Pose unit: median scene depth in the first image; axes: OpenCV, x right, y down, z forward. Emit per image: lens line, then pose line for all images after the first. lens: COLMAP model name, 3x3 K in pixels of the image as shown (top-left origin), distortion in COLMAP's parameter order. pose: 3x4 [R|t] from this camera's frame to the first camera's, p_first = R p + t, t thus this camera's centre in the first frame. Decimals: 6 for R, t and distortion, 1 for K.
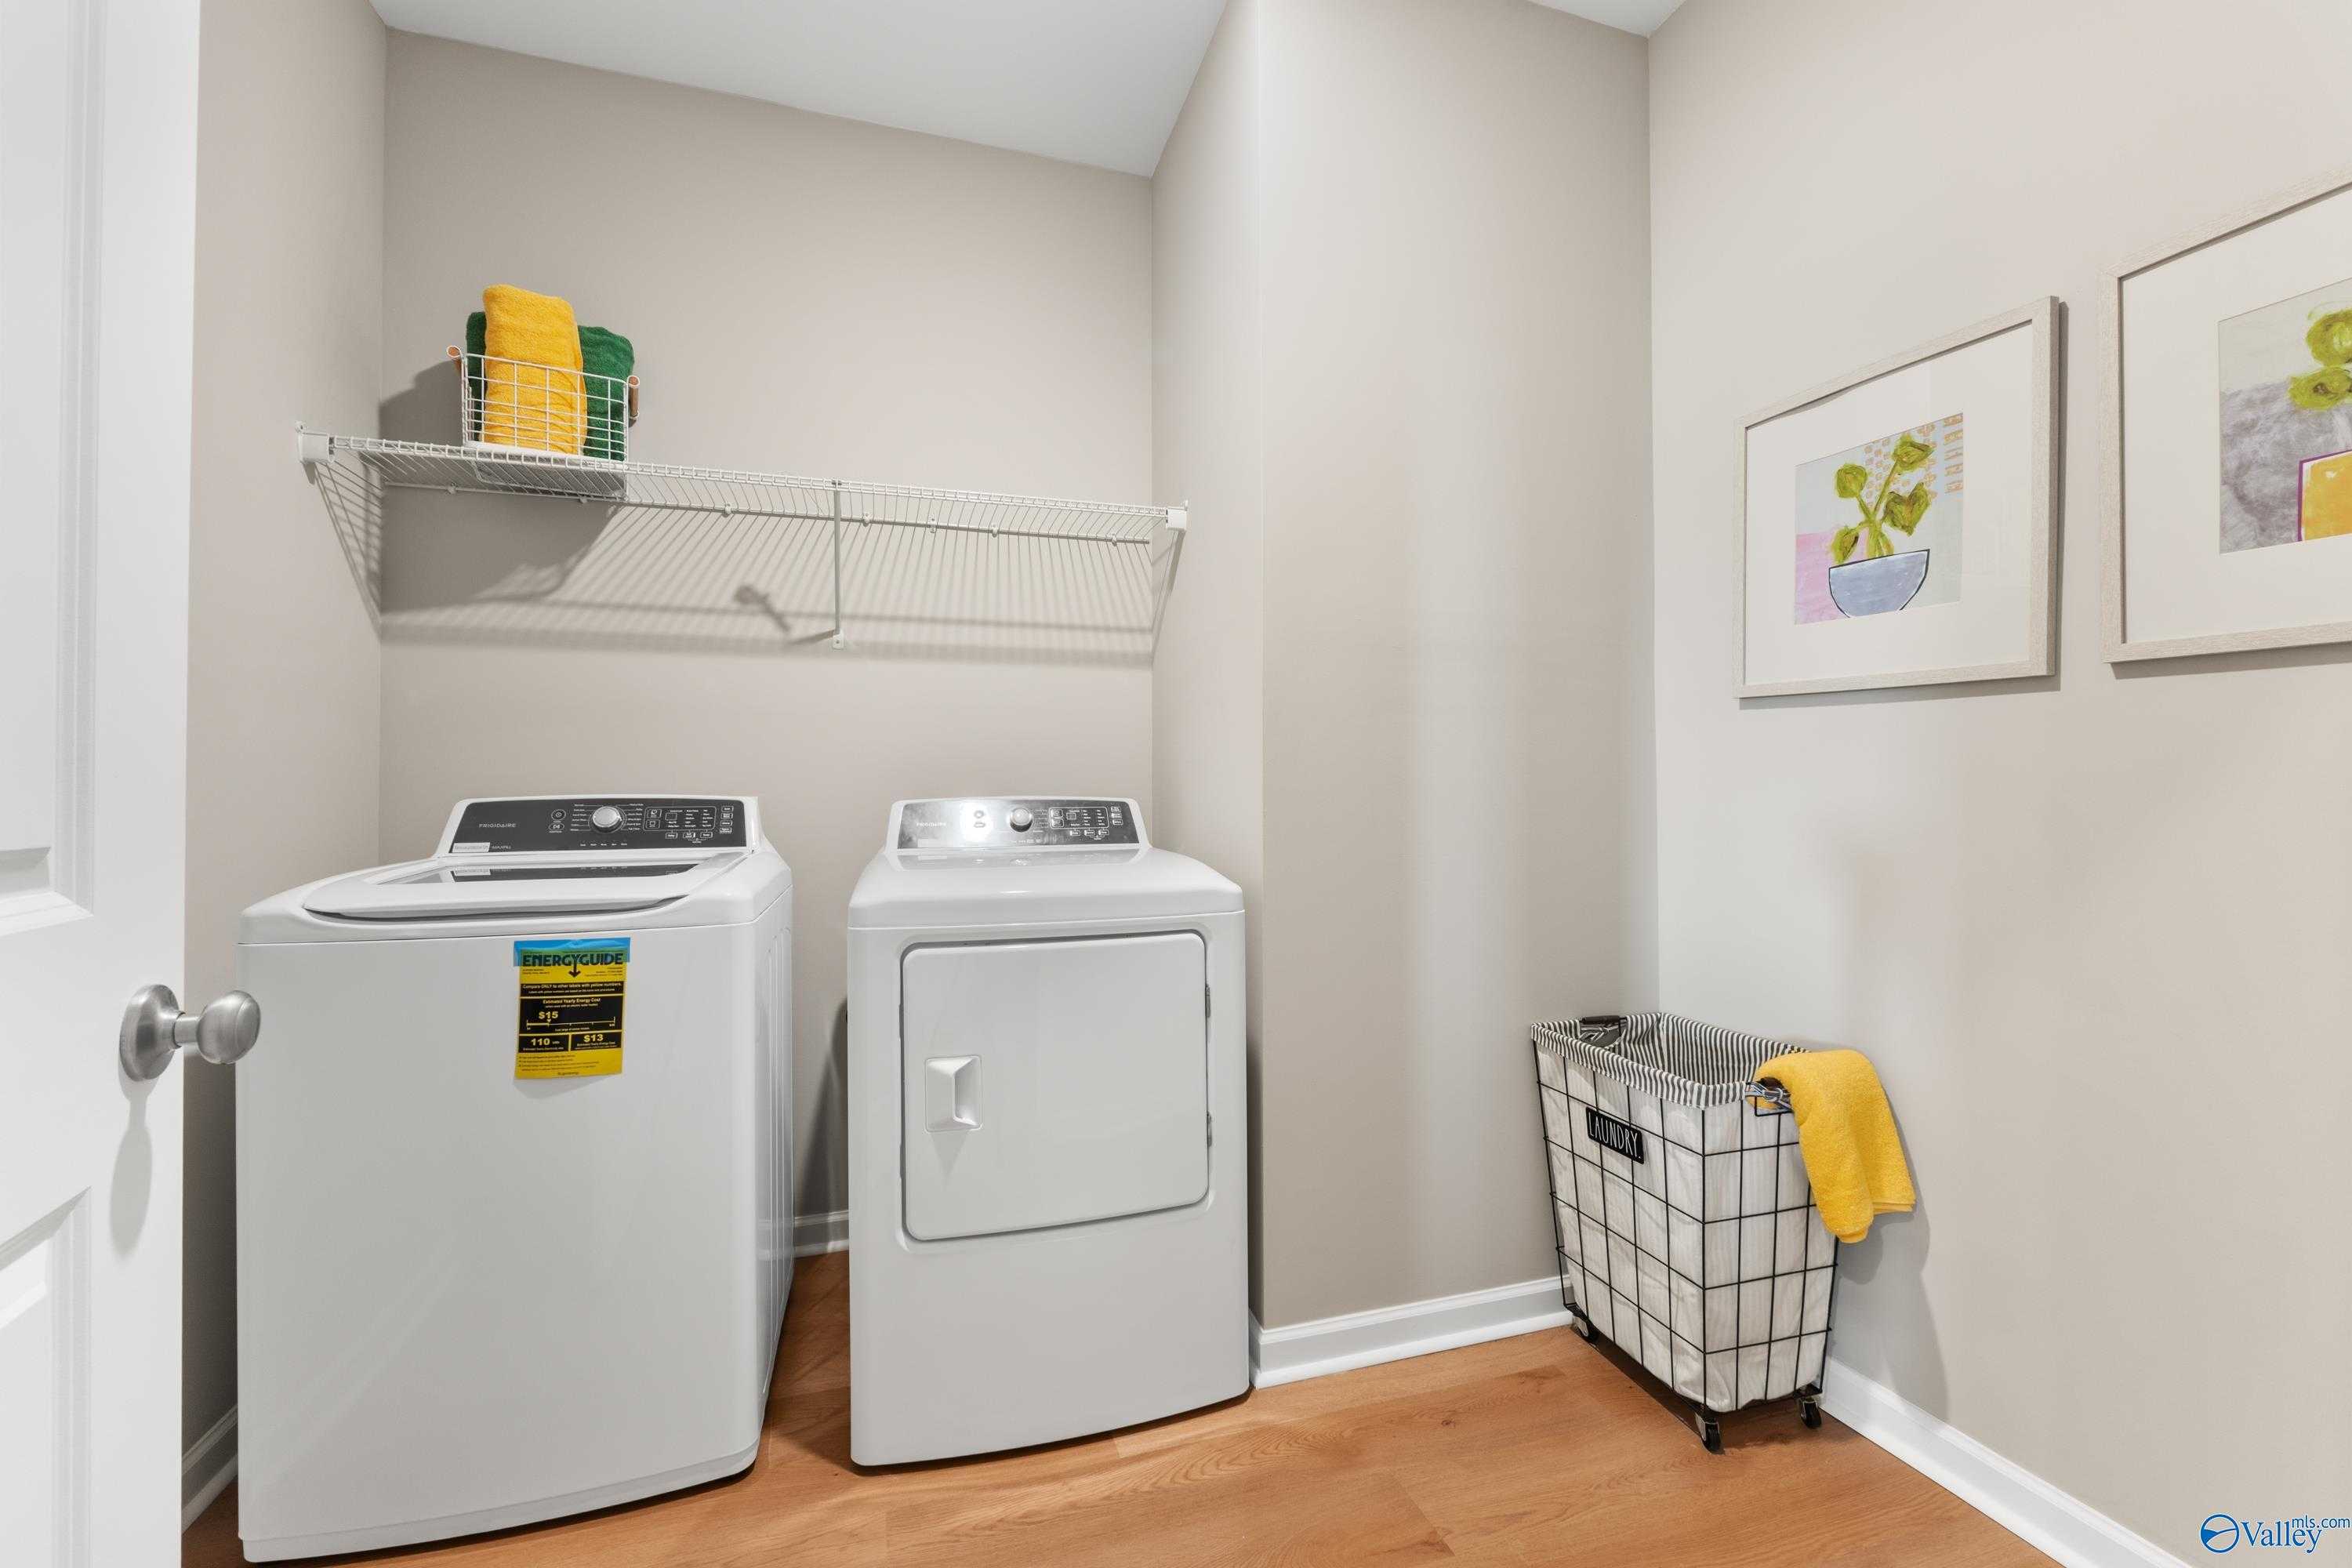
lens RADIAL K [[995.5, 0, 1192.3], [0, 995.5, 786.5], [0, 0, 1]] dist [-0.011049, 0.000280]
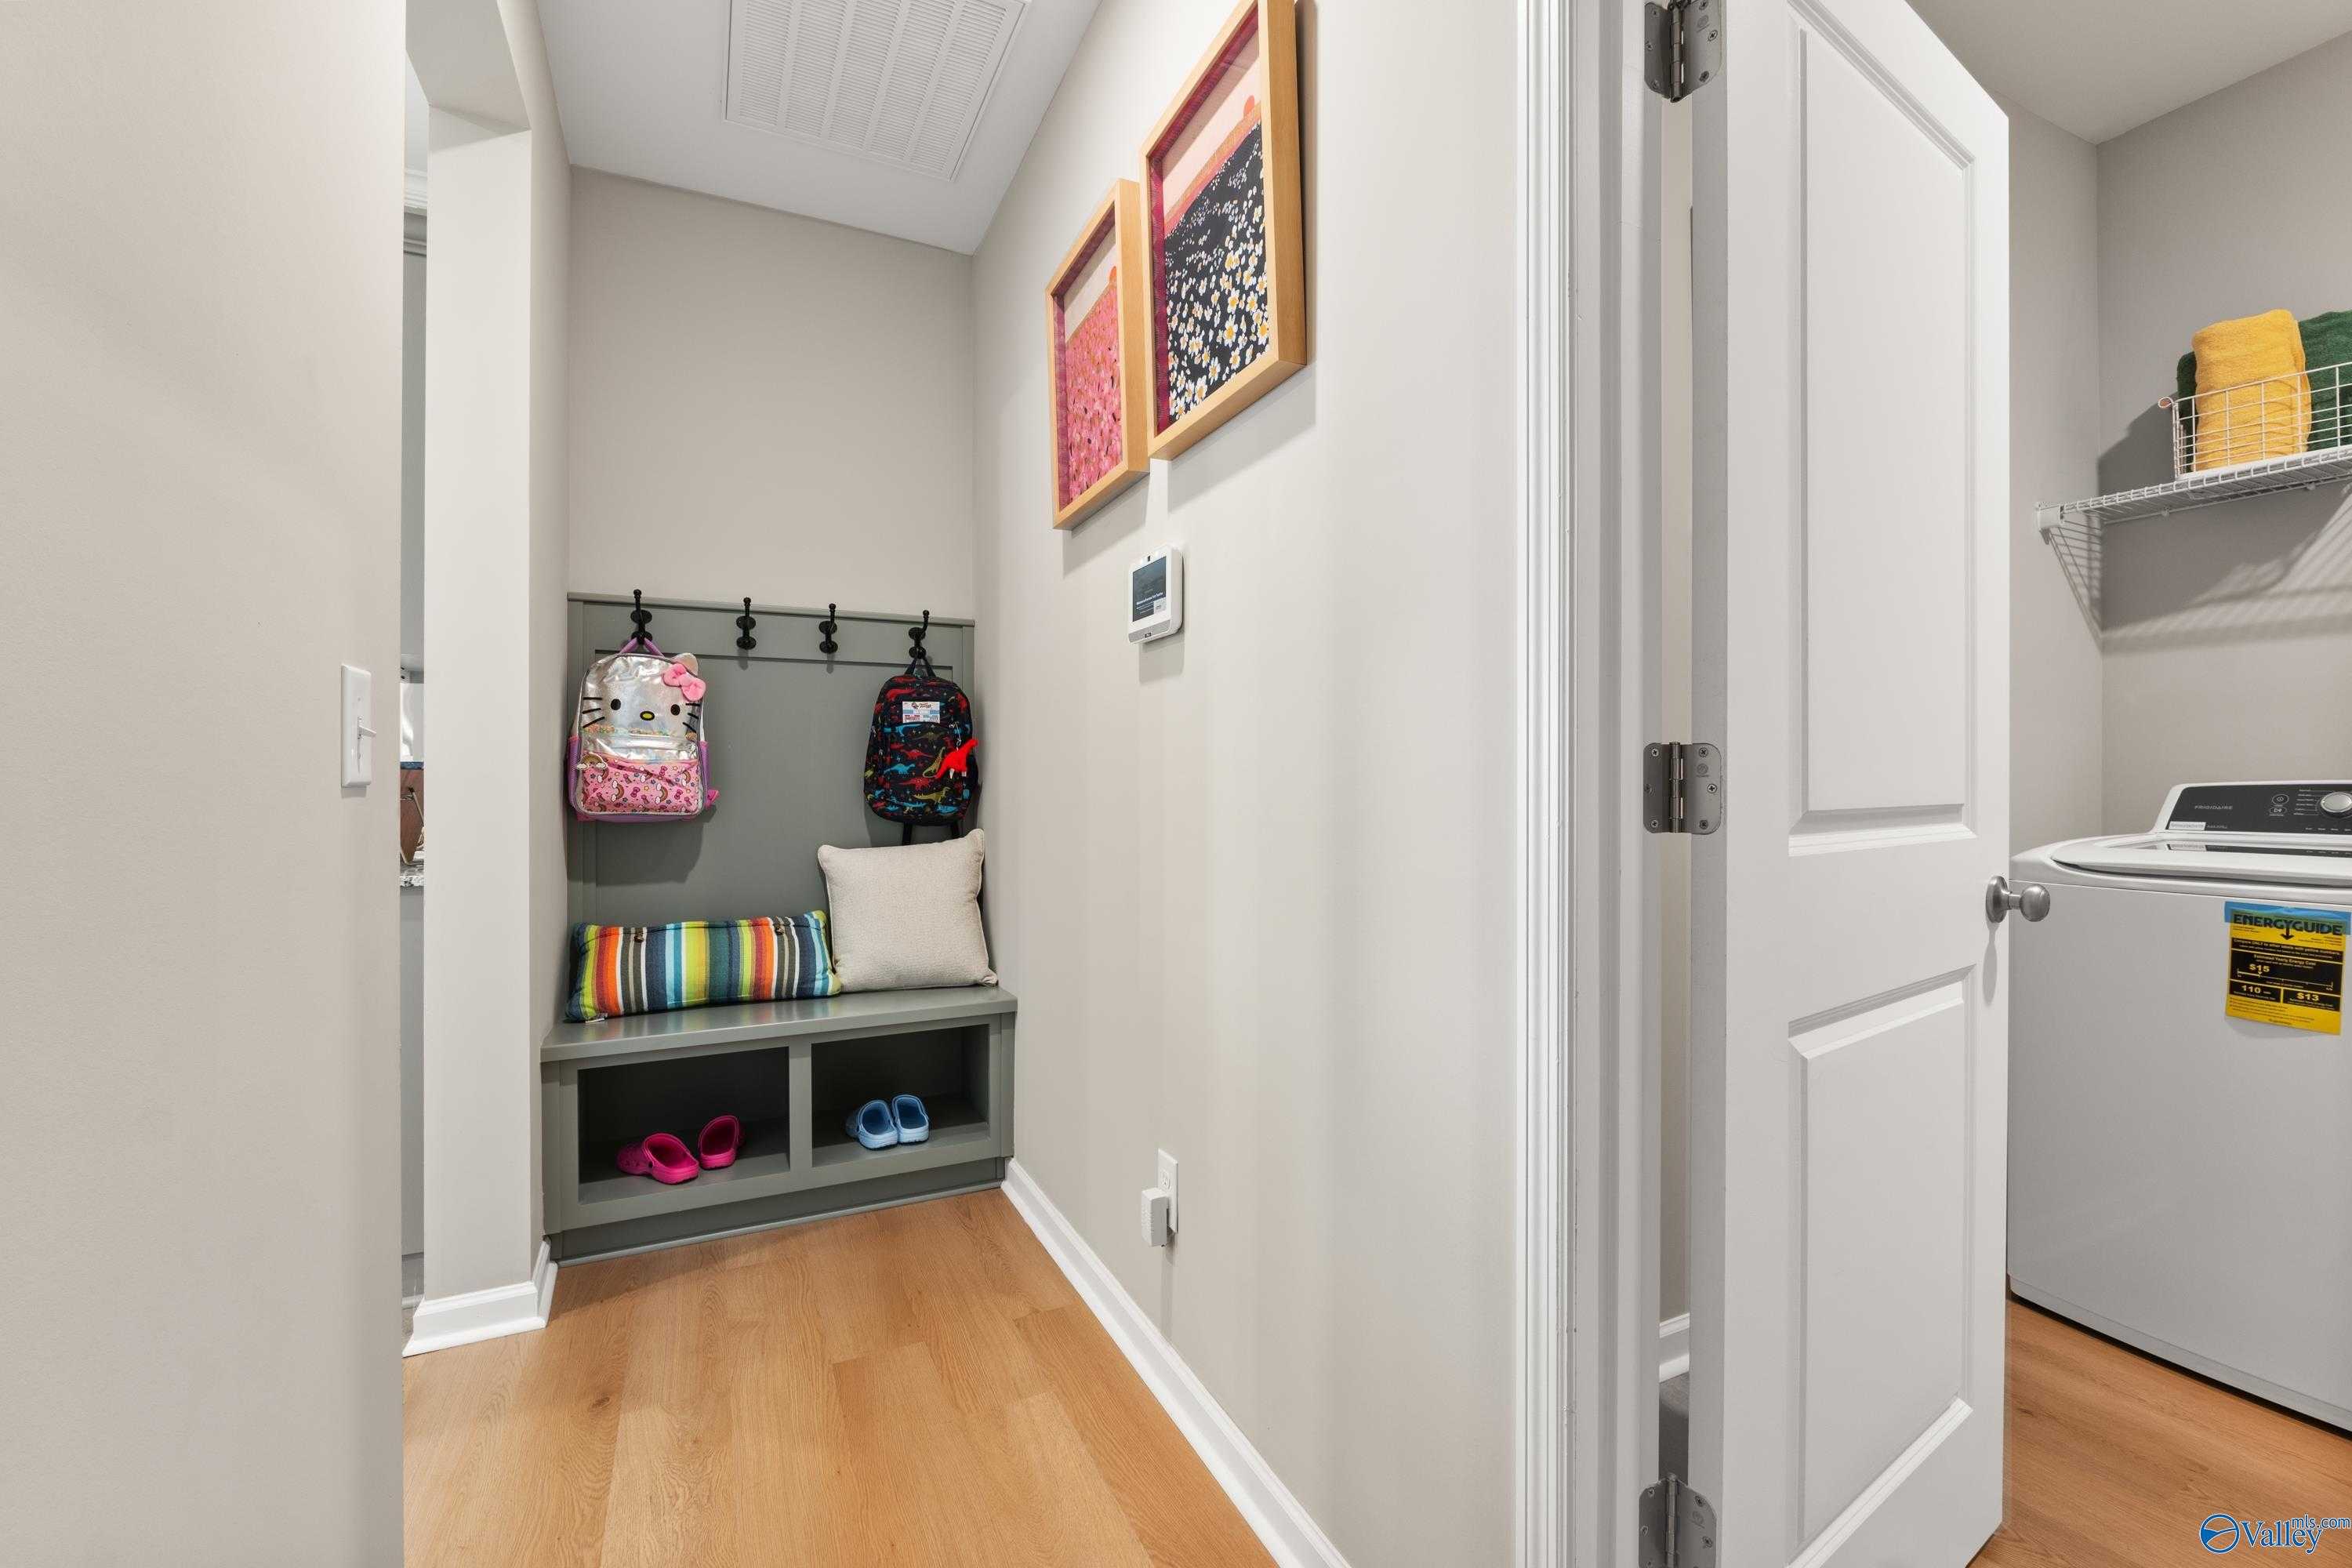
lens RADIAL K [[995.5, 0, 1190.5], [0, 995.5, 776.7], [0, 0, 1]] dist [-0.011049, 0.000280]
pose [[0.145109, 0.000203, -0.989416, 0.239127], [0.006421, 0.999979, 0.001147, -0.004151], [0.989395, -0.006519, 0.145104, -0.316568]]
